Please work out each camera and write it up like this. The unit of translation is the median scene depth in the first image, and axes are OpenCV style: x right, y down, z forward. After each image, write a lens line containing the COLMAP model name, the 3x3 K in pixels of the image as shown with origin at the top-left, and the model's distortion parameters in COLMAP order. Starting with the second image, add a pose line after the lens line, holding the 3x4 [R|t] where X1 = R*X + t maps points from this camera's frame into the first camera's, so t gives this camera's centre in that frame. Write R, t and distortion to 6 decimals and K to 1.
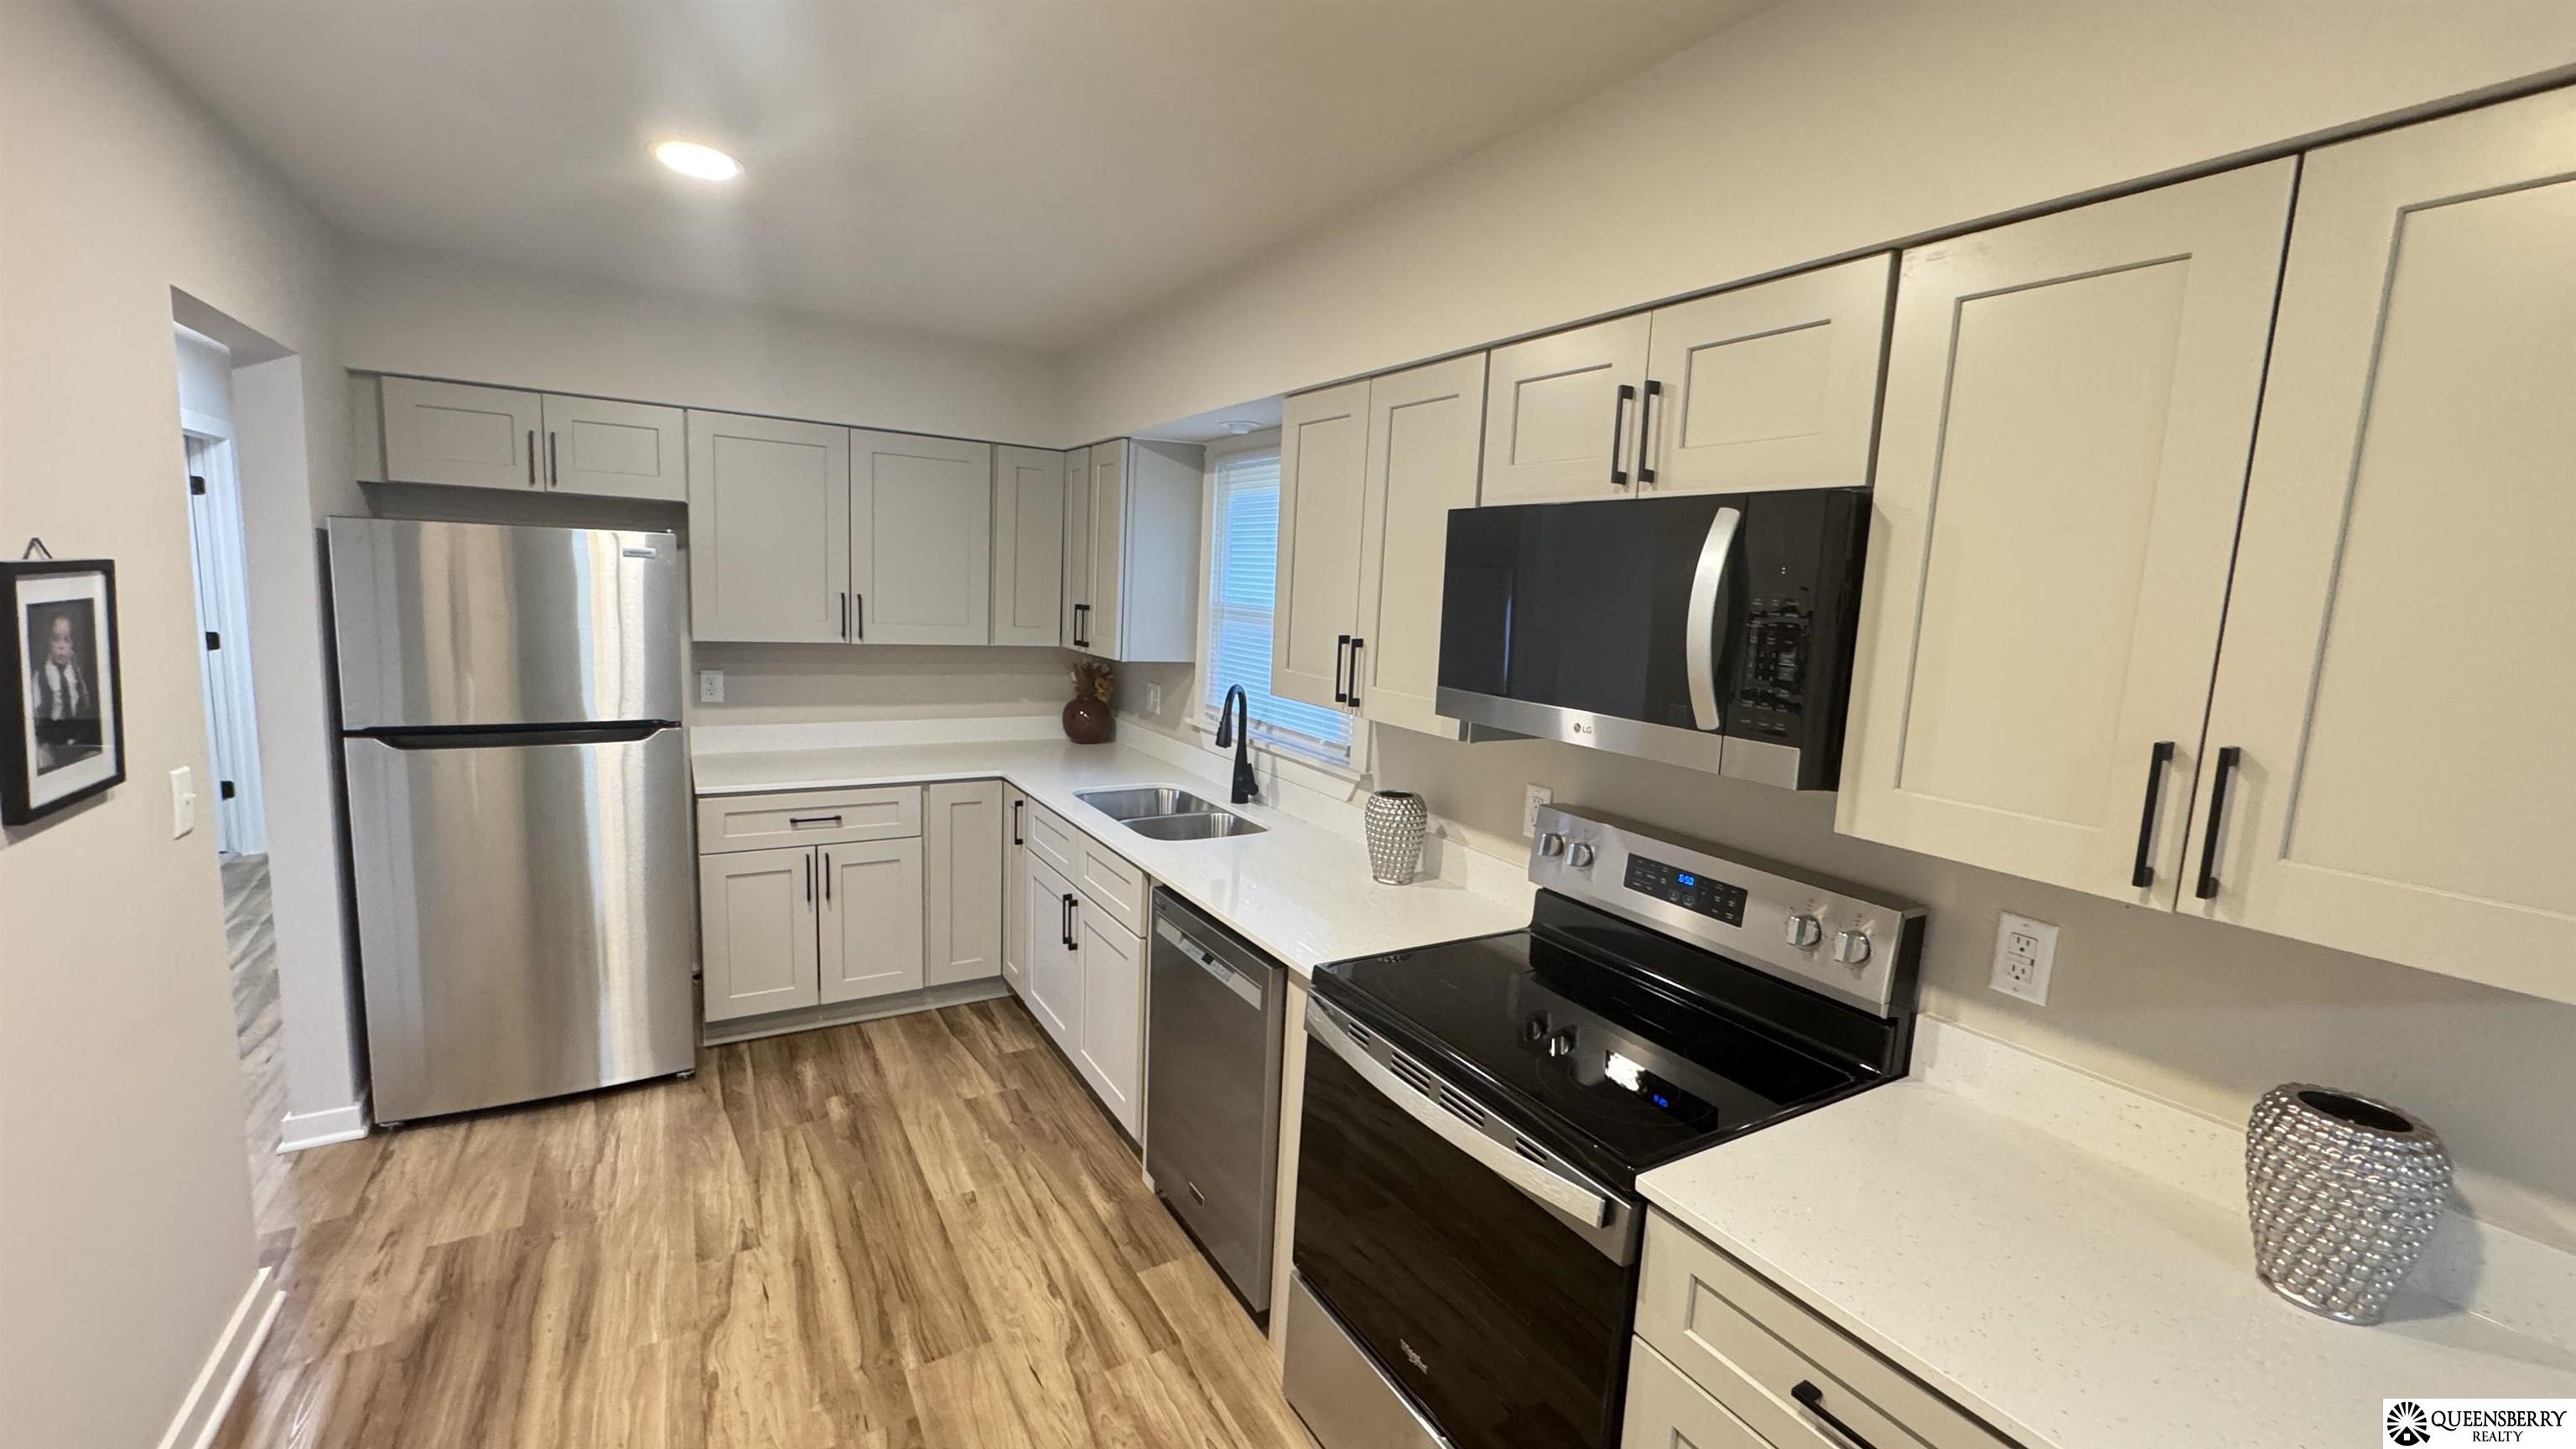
lens RADIAL K [[1032.3, 0, 1284.5], [0, 1032.3, 722.4], [0, 0, 1]] dist [-0.003130, 0.000452]
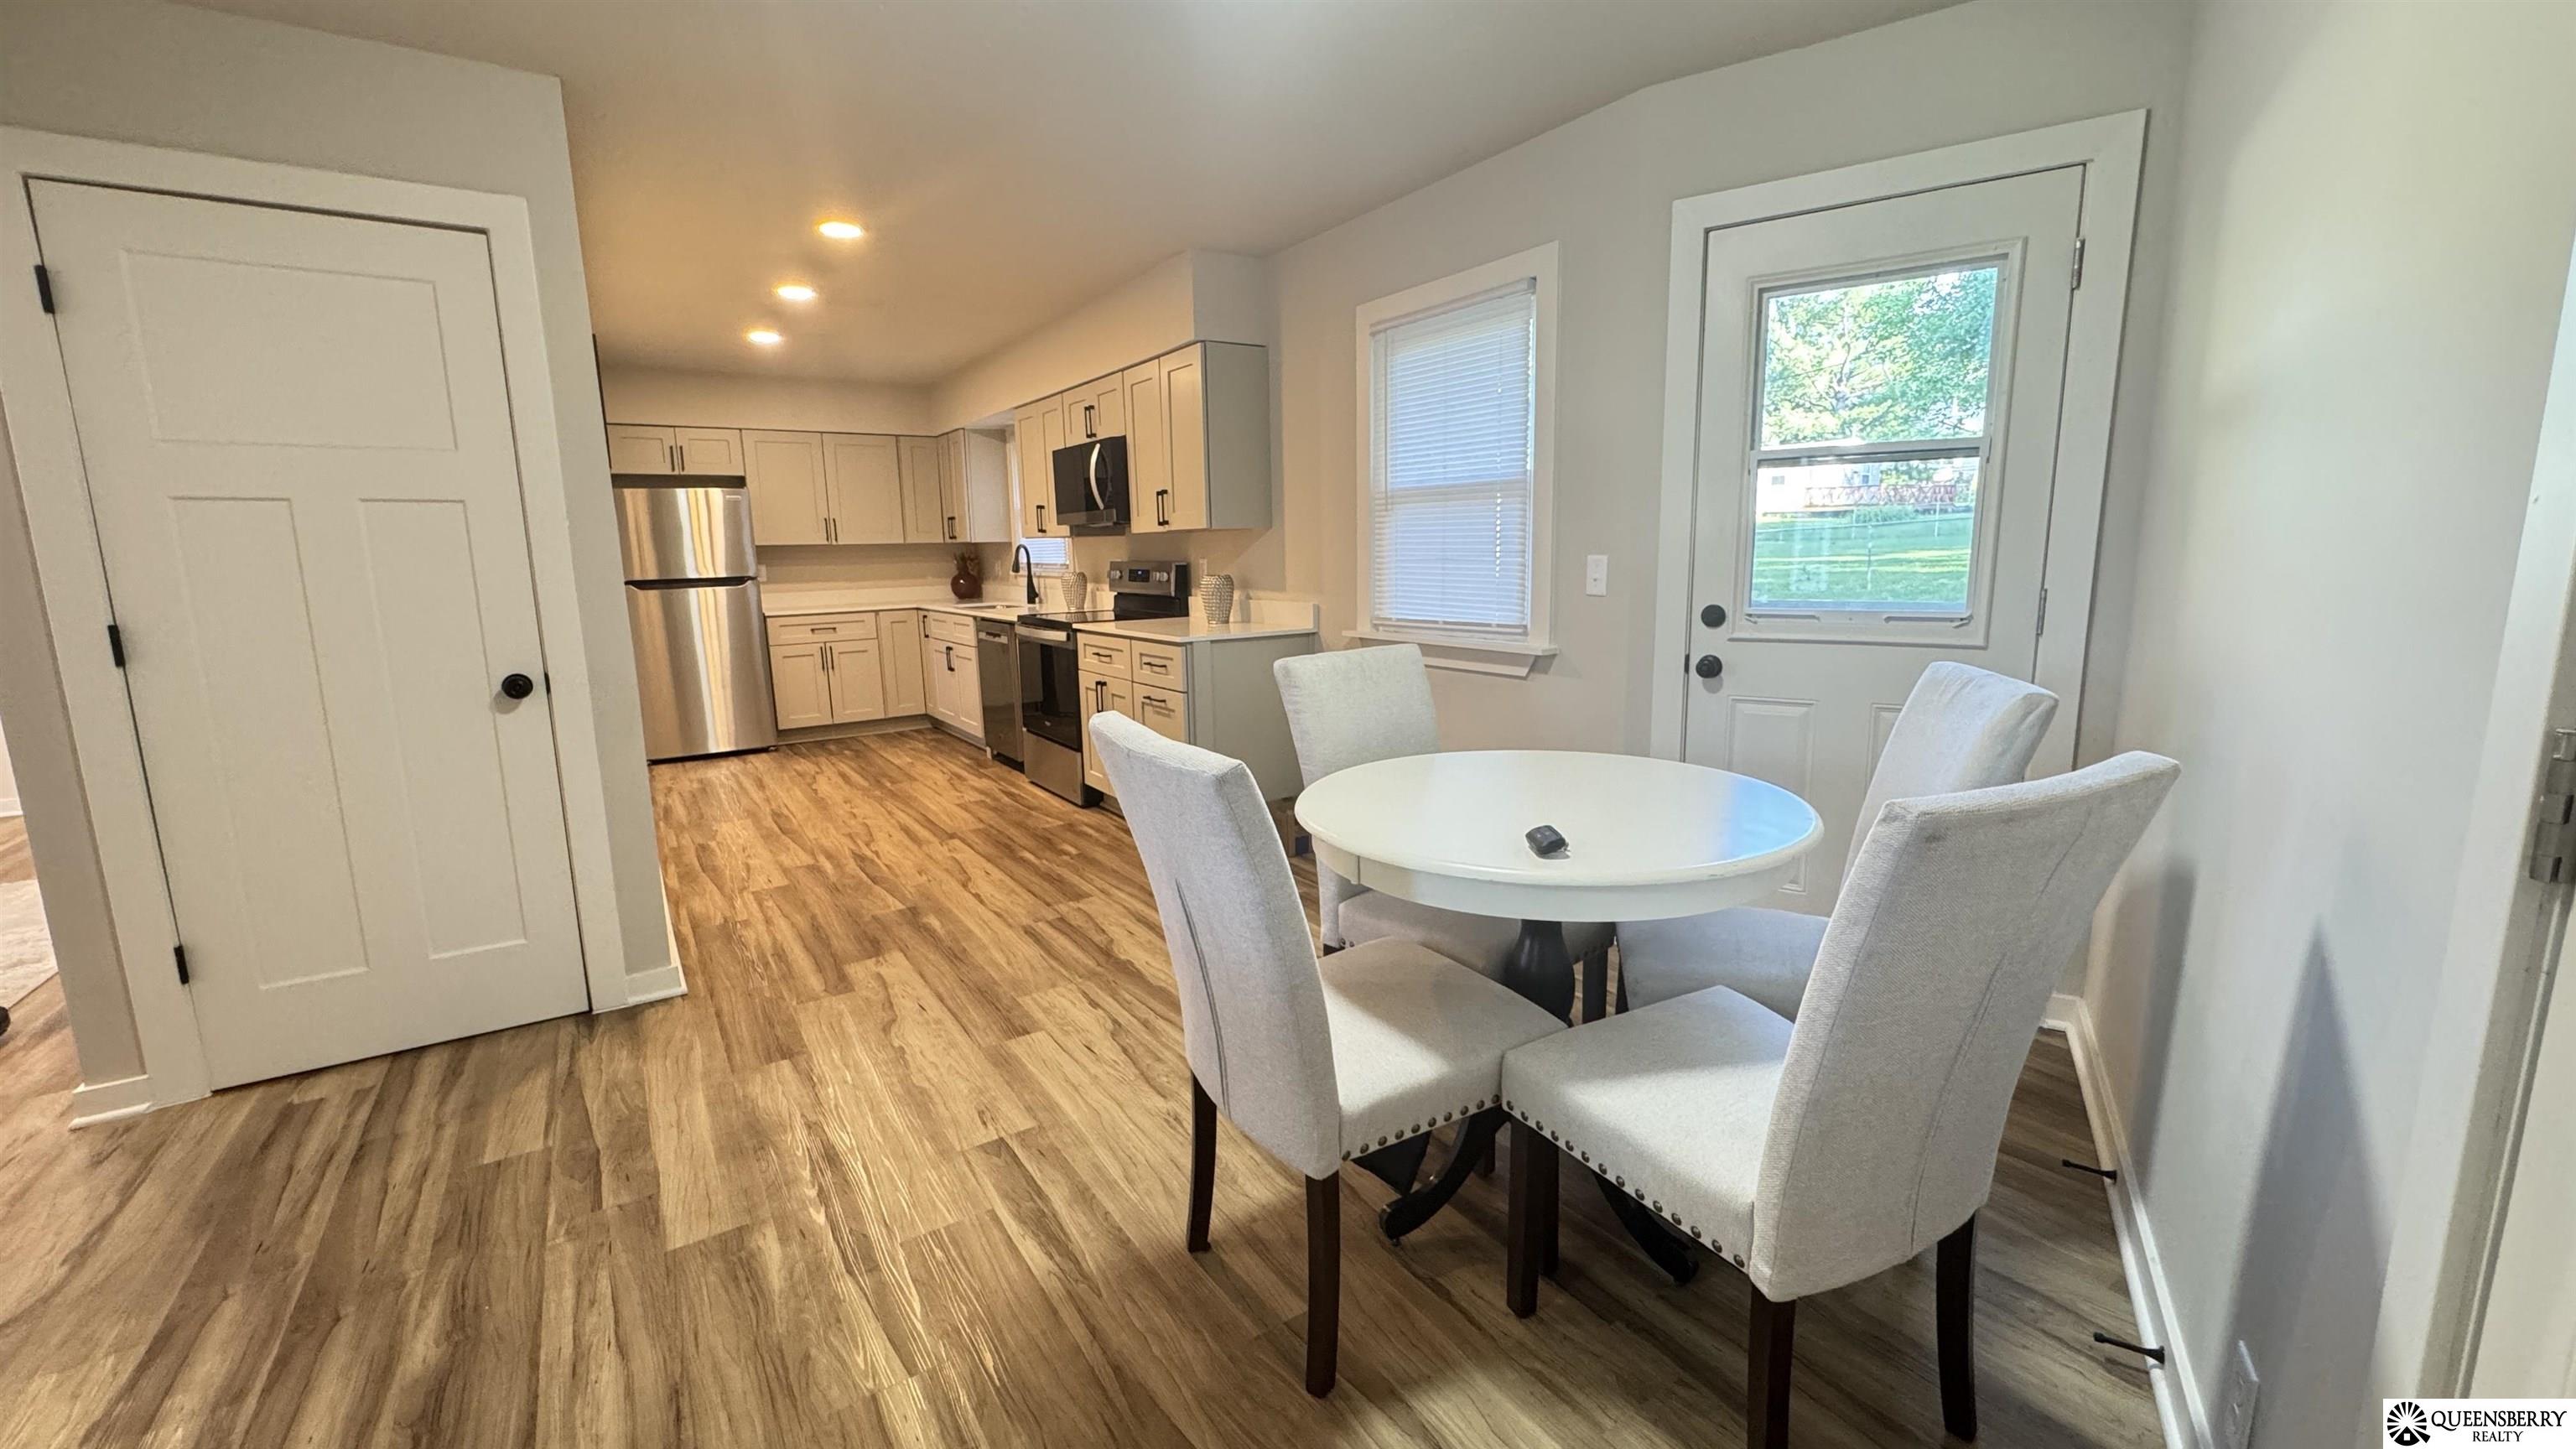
lens RADIAL K [[1032.3, 0, 1284.5], [0, 1032.3, 722.4], [0, 0, 1]] dist [-0.003130, 0.000452]
pose [[0.996240, -0.078759, 0.036109, 0.485180], [0.077500, 0.996377, 0.035023, 0.371974], [-0.038736, -0.032092, 0.998734, -1.433950]]
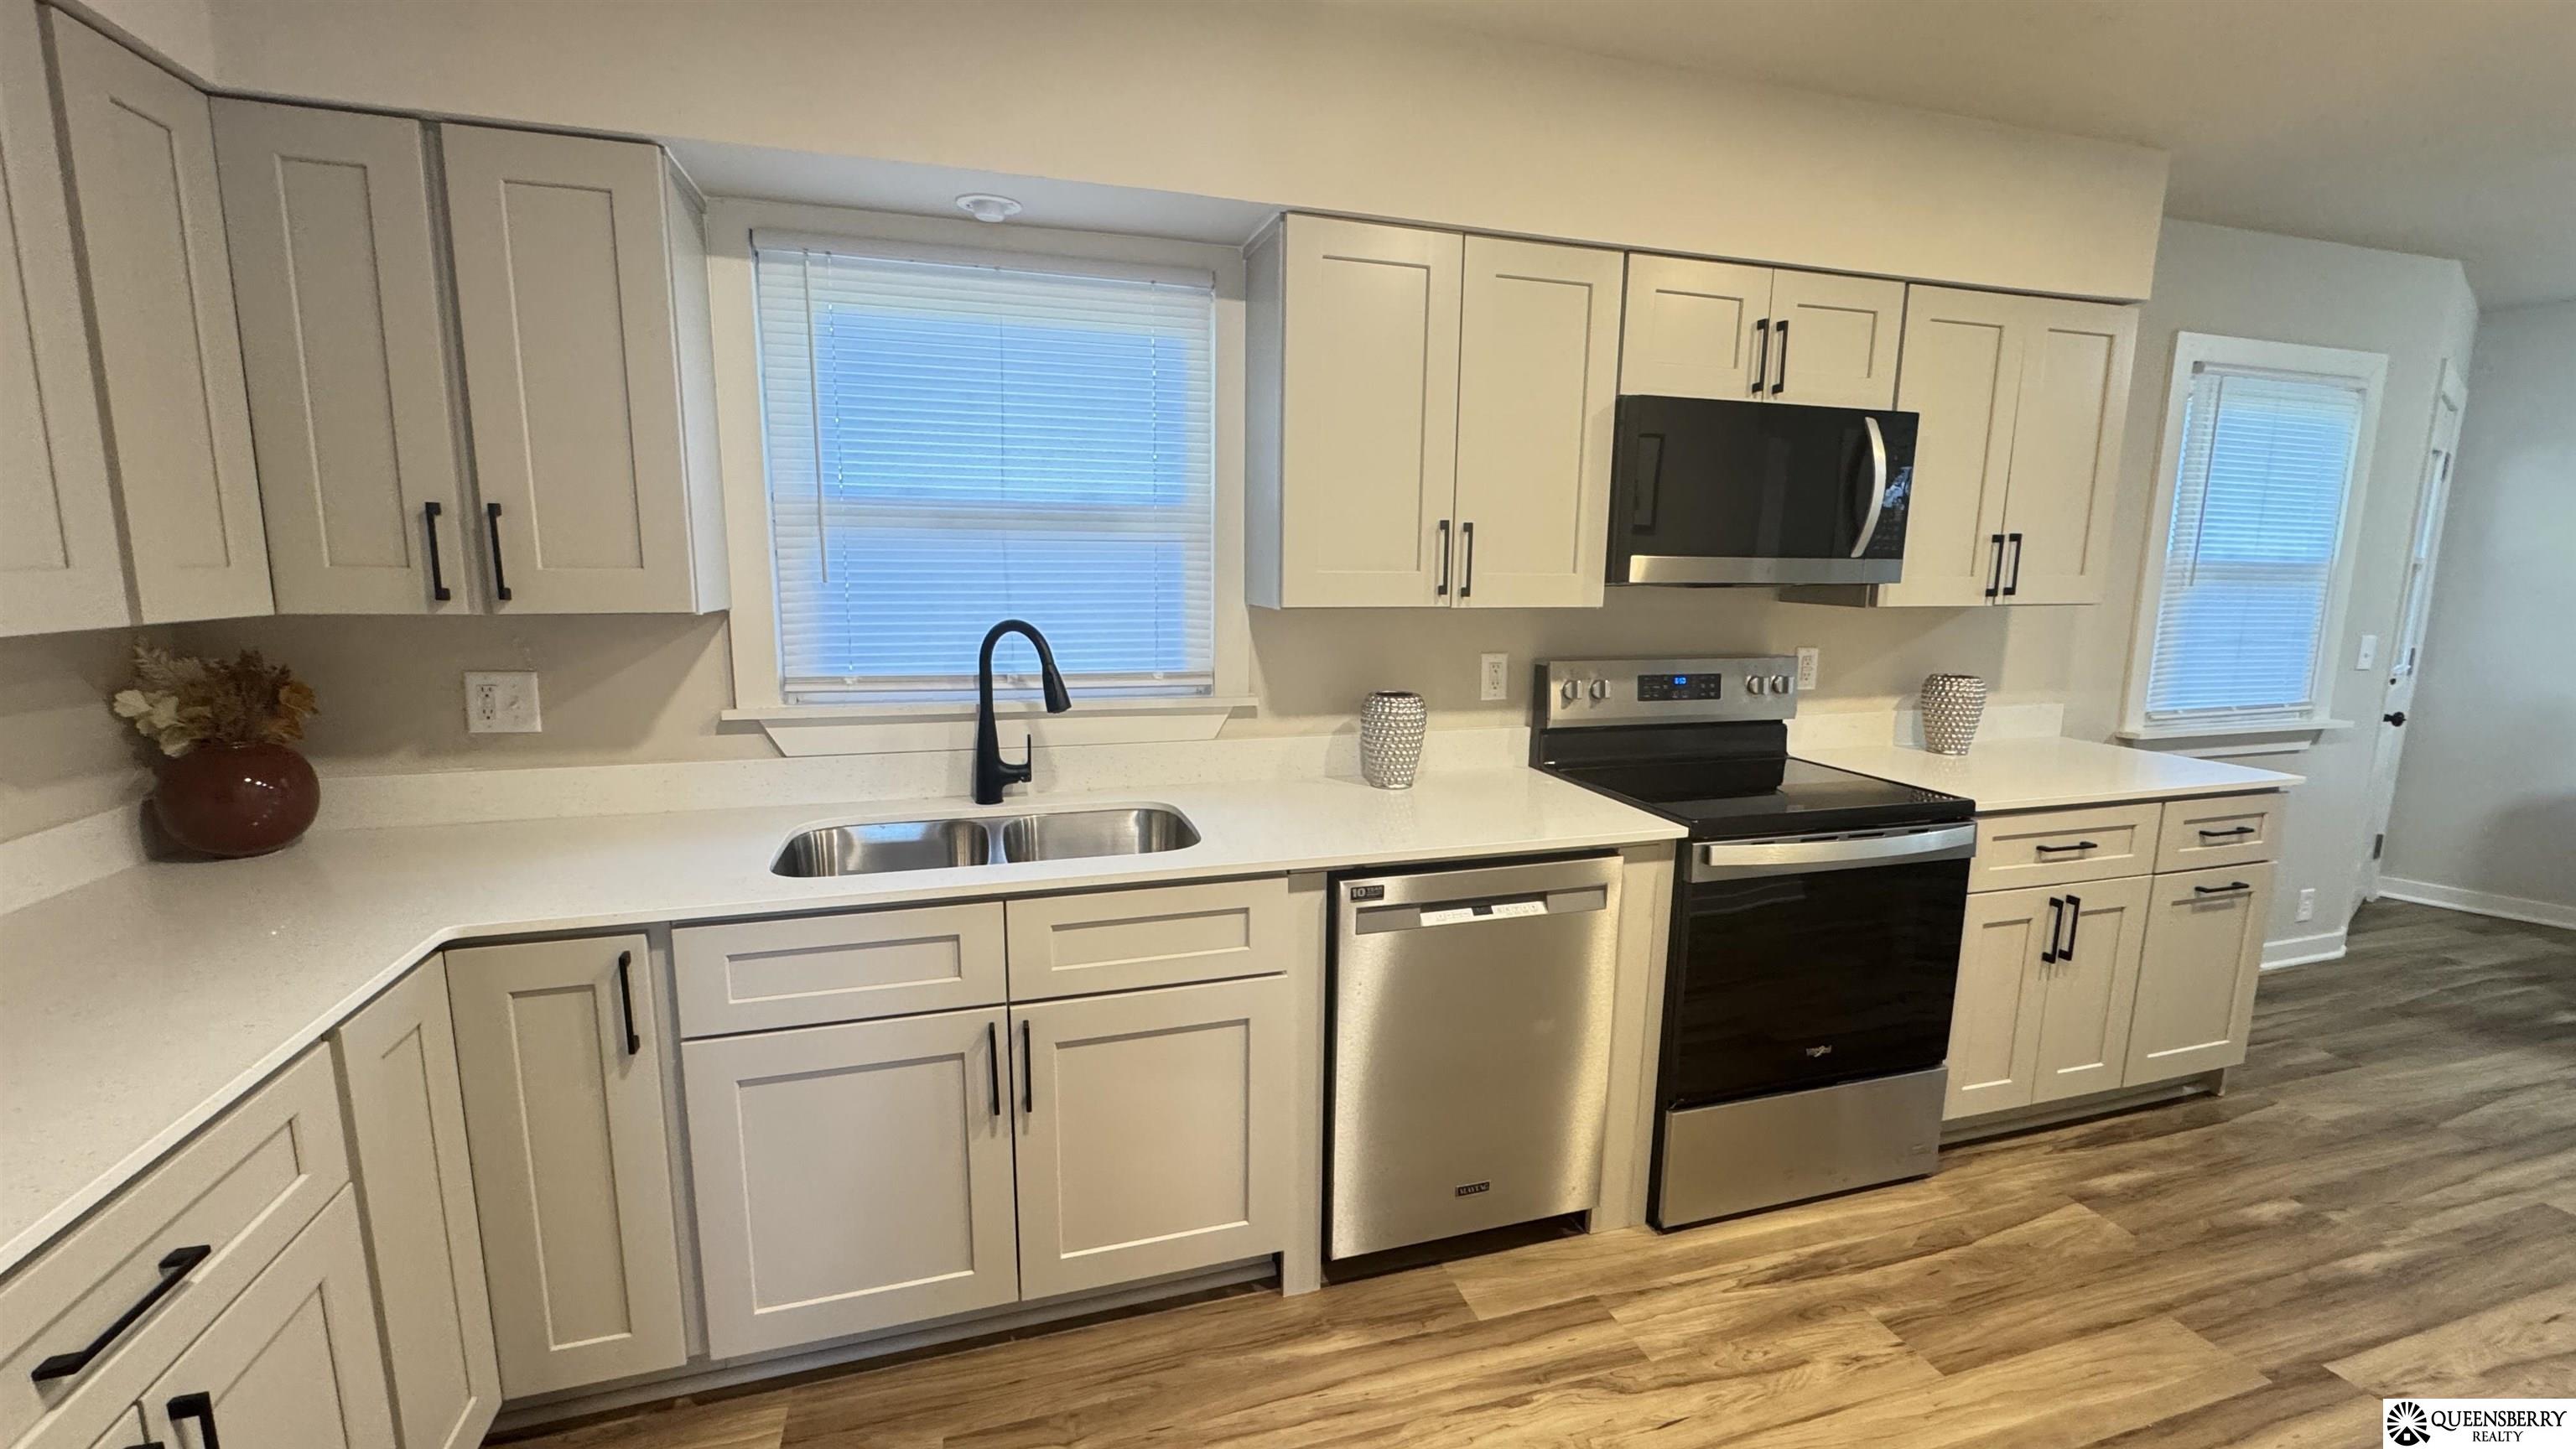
lens RADIAL K [[1032.3, 0, 1284.5], [0, 1032.3, 722.4], [0, 0, 1]] dist [-0.003130, 0.000452]
pose [[0.239131, -0.197039, 0.950785, -0.814853], [0.134026, 0.976519, 0.168663, -0.077000], [-0.961693, 0.087097, 0.259924, 0.853695]]
